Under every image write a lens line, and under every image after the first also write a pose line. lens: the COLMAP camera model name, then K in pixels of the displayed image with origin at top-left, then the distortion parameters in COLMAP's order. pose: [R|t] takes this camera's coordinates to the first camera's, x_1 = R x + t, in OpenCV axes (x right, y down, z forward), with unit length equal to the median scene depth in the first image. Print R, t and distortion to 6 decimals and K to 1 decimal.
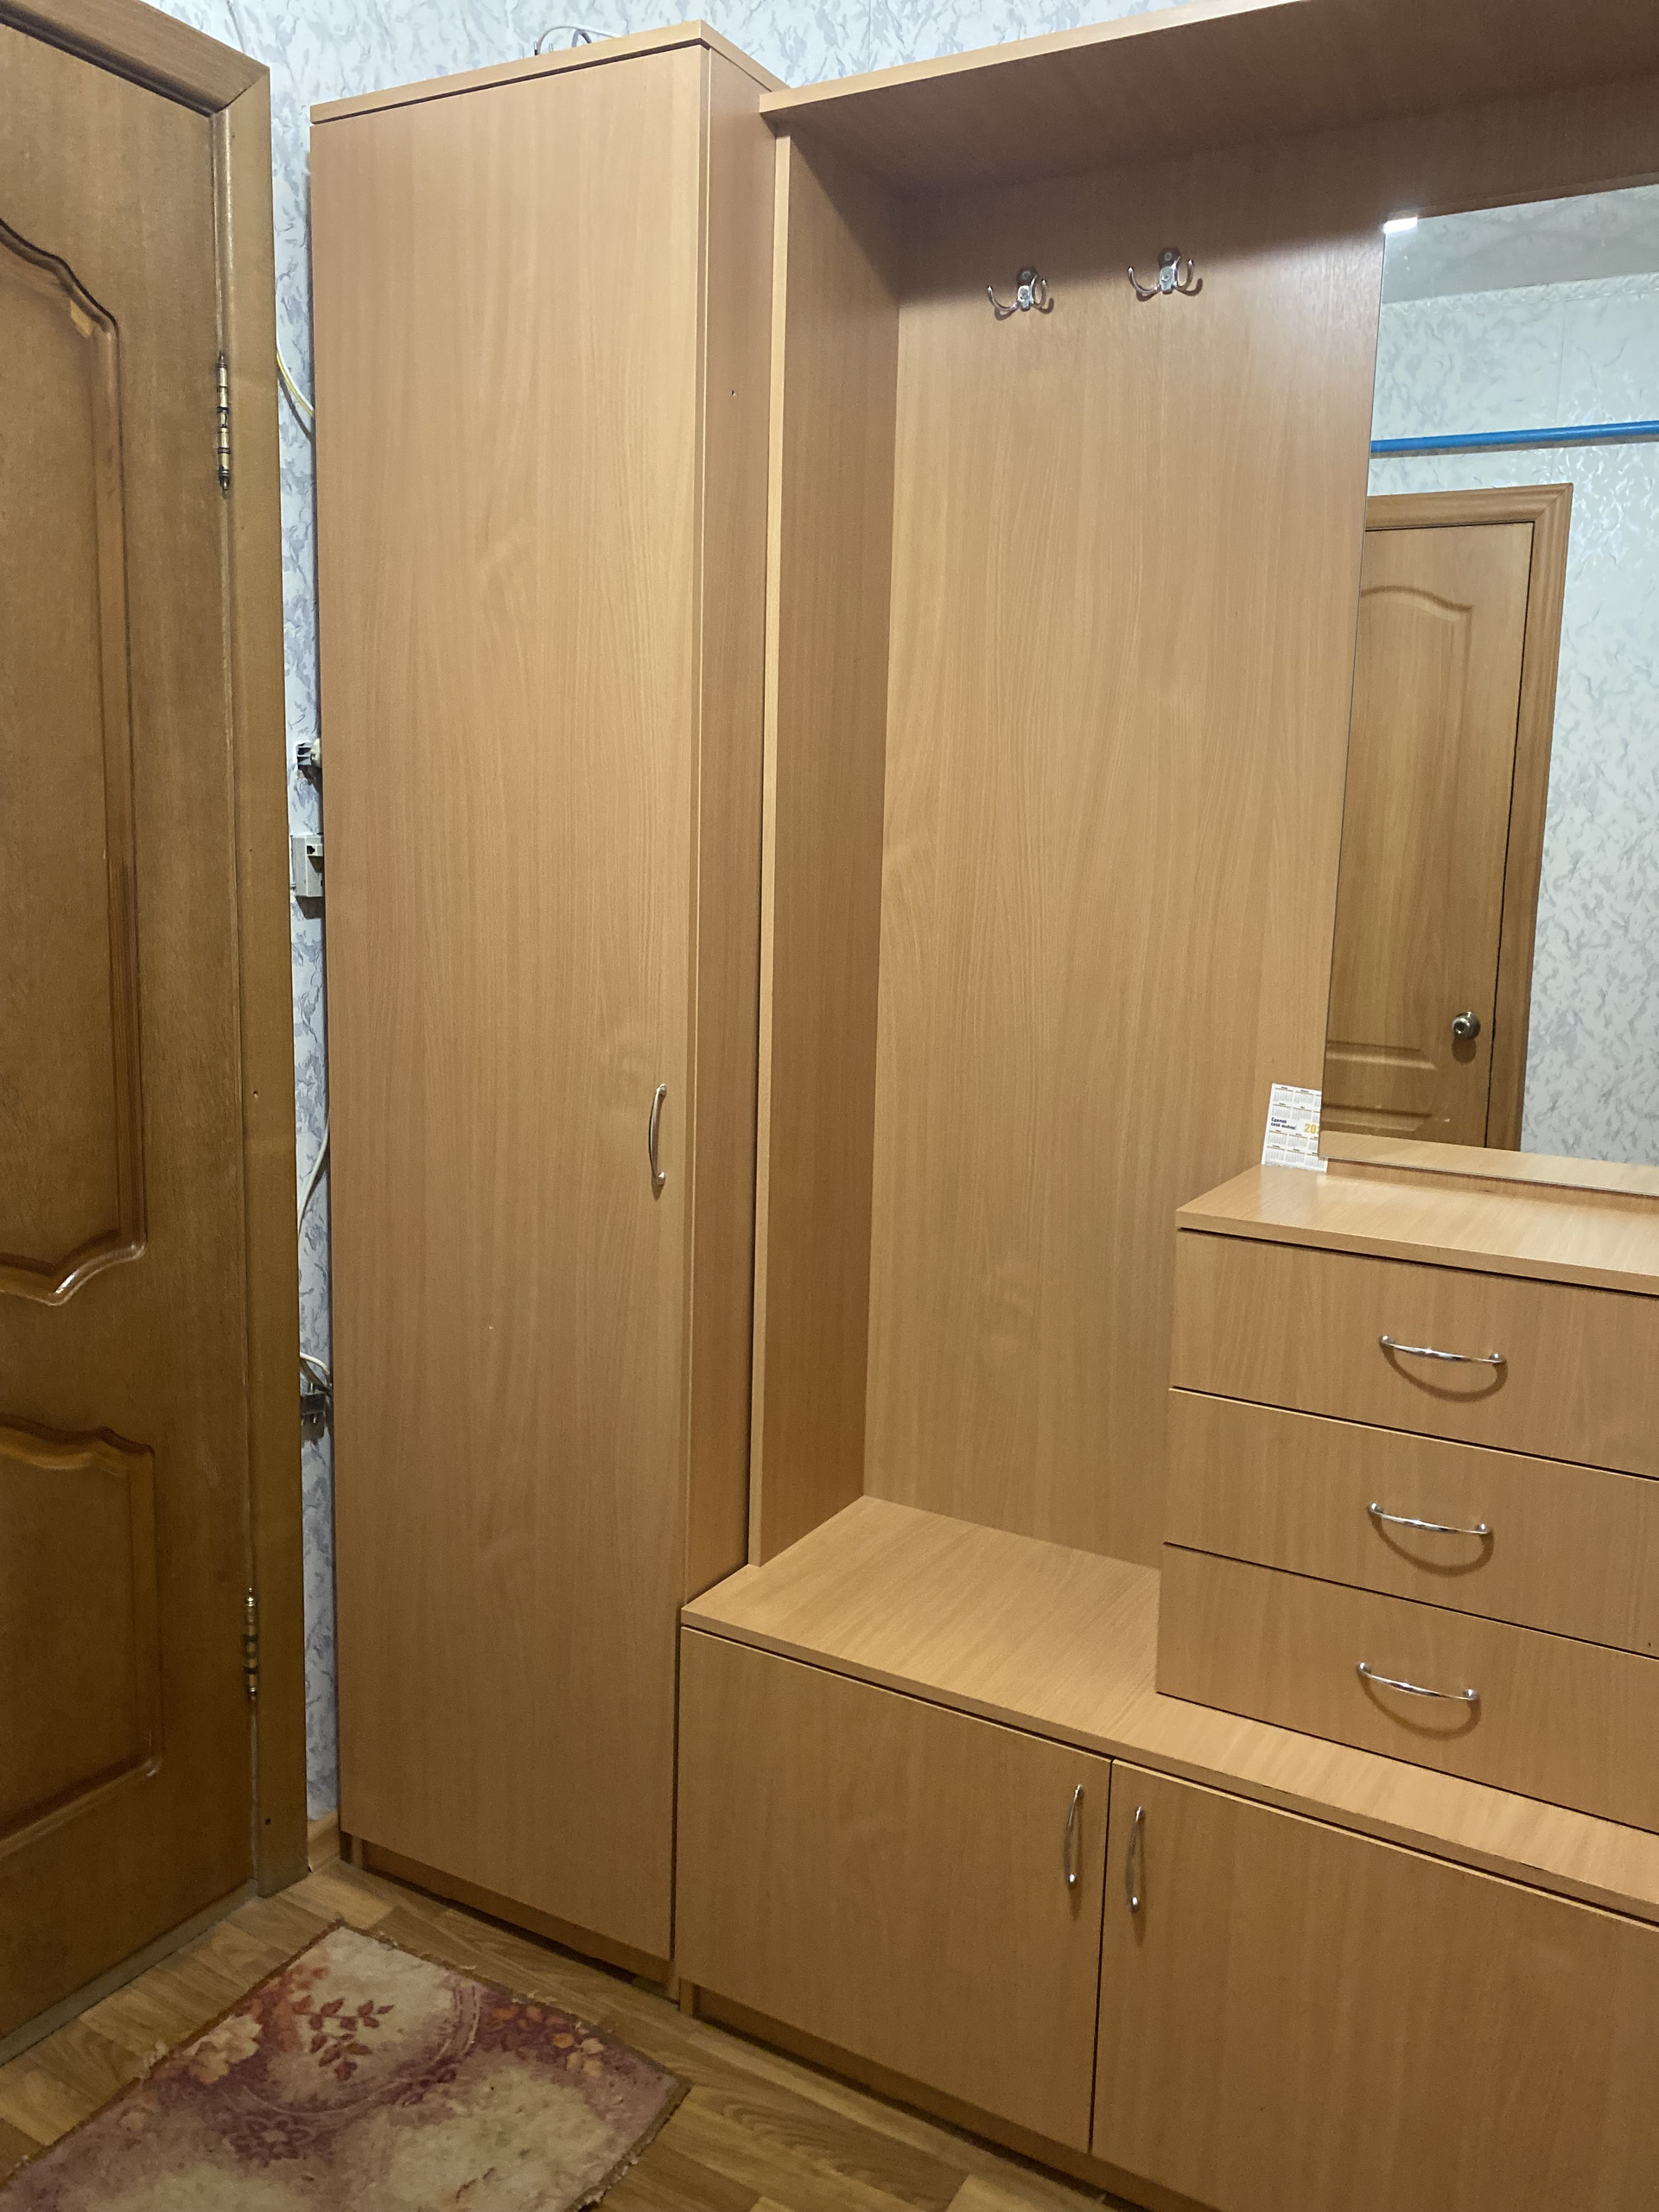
lens RADIAL K [[1684.4, 0, 829.5], [0, 1684.4, 1106.0], [0, 0, 1]] dist [0.011239, 0.004039]
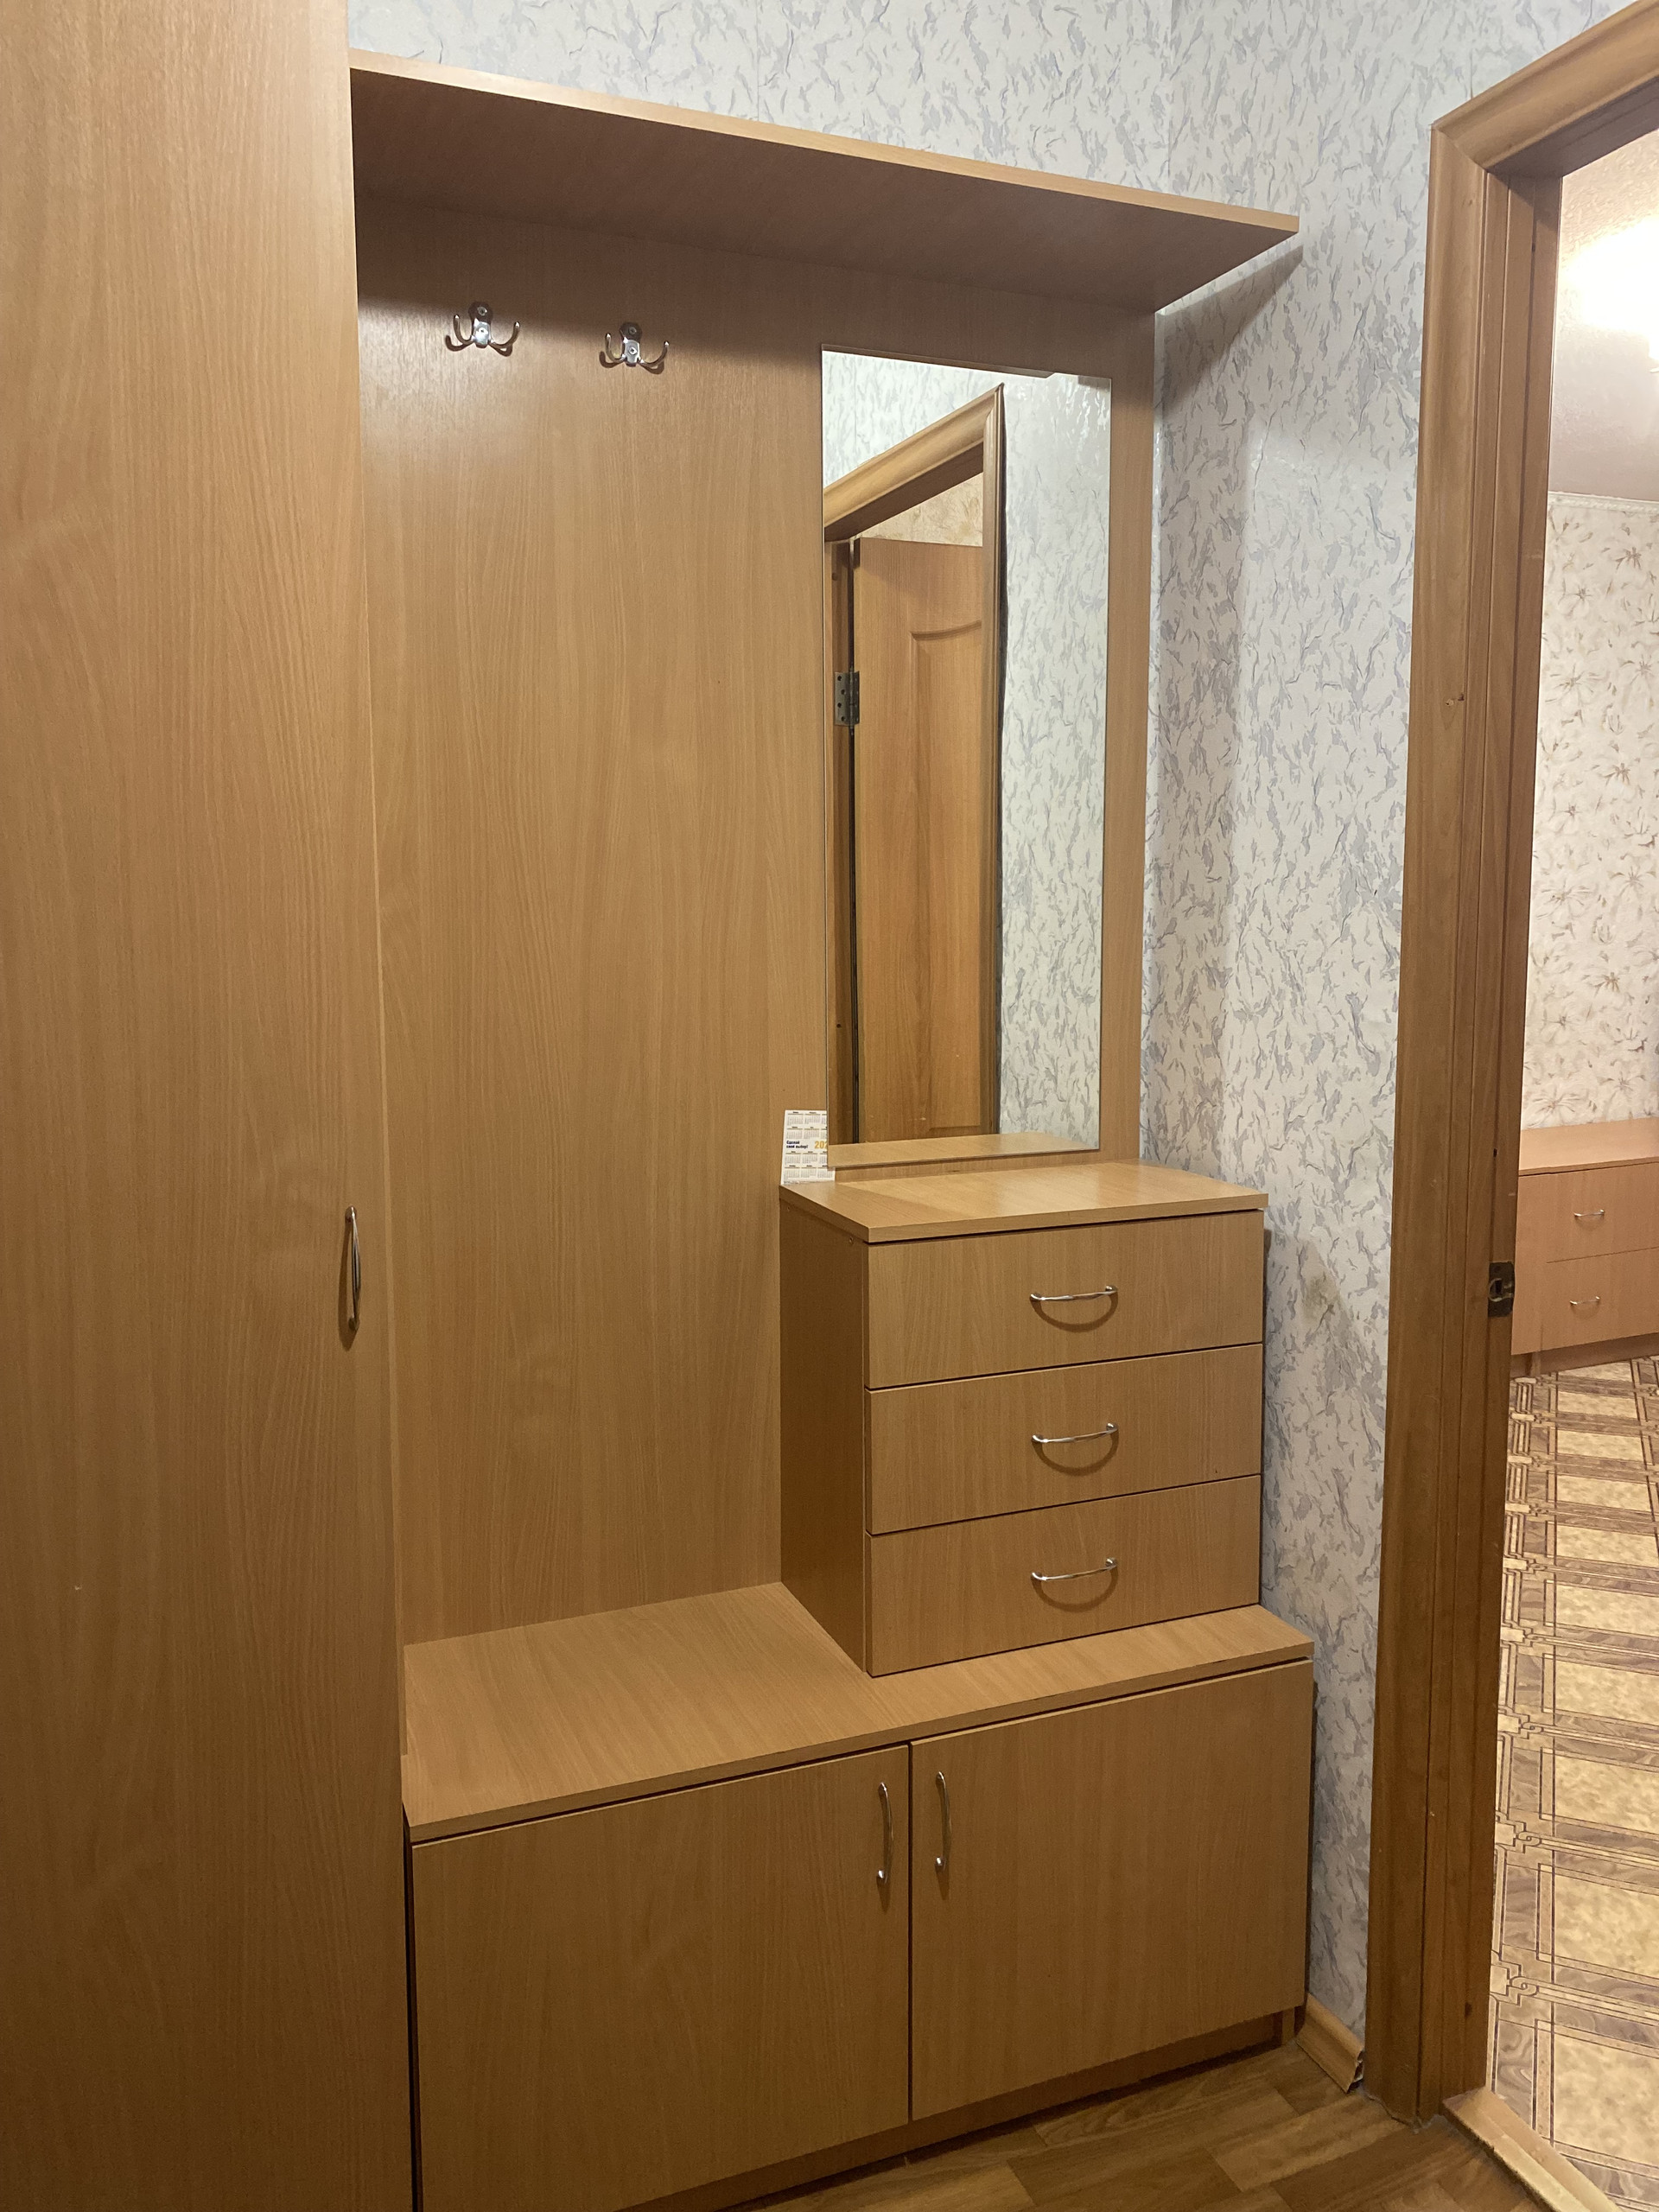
lens RADIAL K [[1669.0, 0, 855.4], [0, 1669.0, 1102.0], [0, 0, 1]] dist [0.010237, -0.011996]
pose [[0.628073, -0.130516, 0.767131, -0.556910], [0.153480, 0.987246, 0.042306, -0.059146], [-0.762869, 0.091168, 0.640094, 0.279887]]
